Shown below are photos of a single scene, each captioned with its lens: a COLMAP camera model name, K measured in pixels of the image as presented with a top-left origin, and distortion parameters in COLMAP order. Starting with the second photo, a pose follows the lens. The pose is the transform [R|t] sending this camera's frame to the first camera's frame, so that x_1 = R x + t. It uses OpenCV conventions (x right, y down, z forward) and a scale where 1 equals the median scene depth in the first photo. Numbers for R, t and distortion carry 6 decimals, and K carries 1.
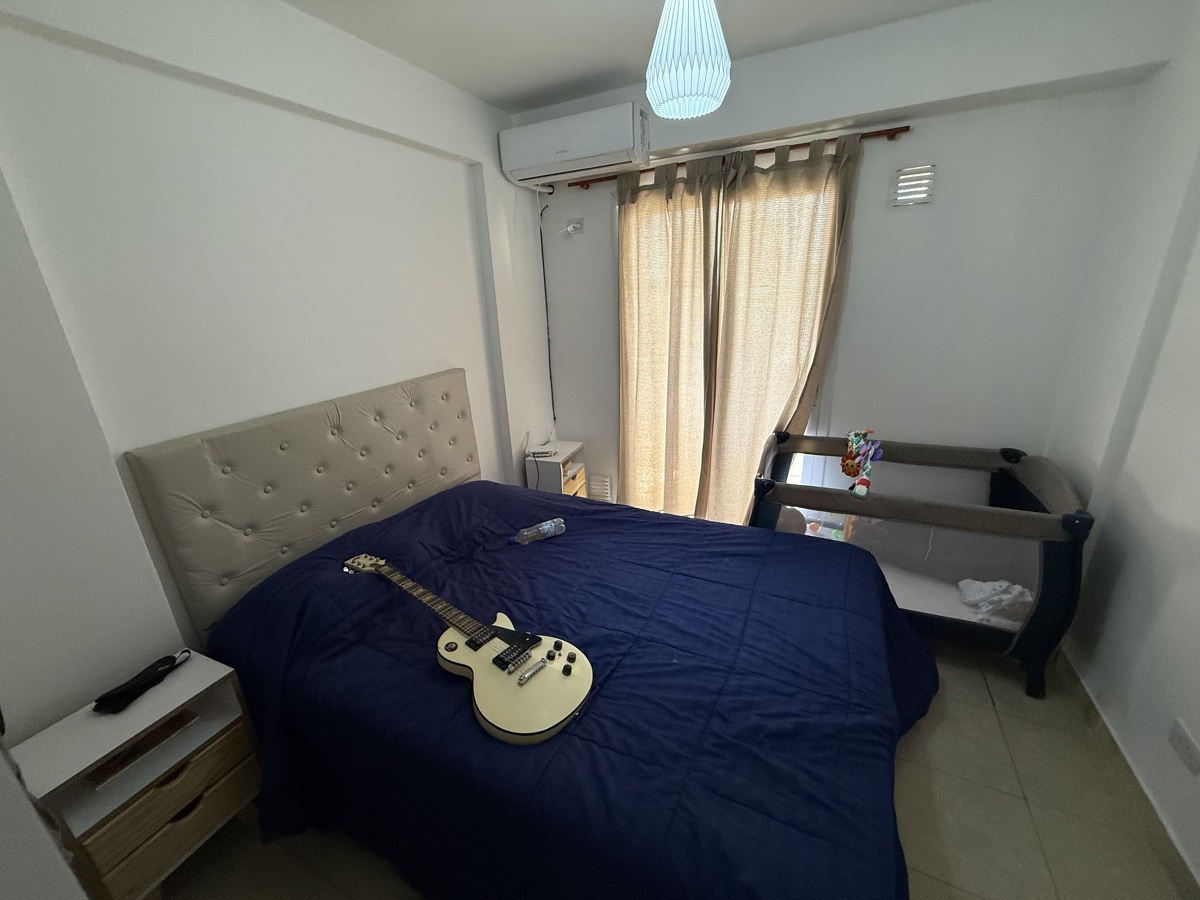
lens RADIAL K [[477.5, 0, 590.3], [0, 477.5, 456.3], [0, 0, 1]] dist [0.001642, -0.000247]
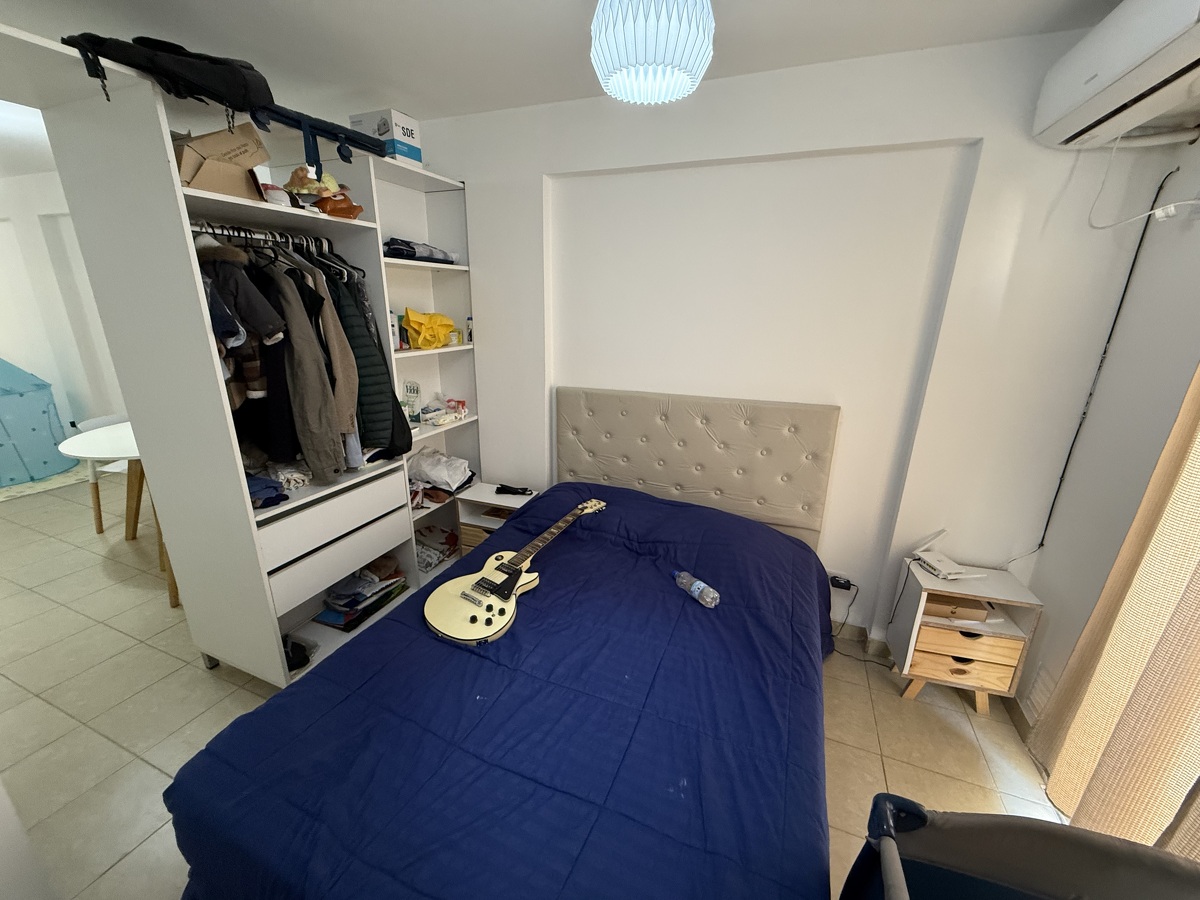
lens RADIAL K [[477.5, 0, 593.4], [0, 477.5, 448.9], [0, 0, 1]] dist [0.001642, -0.000247]
pose [[0.078980, 0.340968, -0.936751, 0.639044], [-0.344716, 0.891058, 0.295273, -0.276012], [0.935379, 0.299592, 0.187913, 0.587182]]
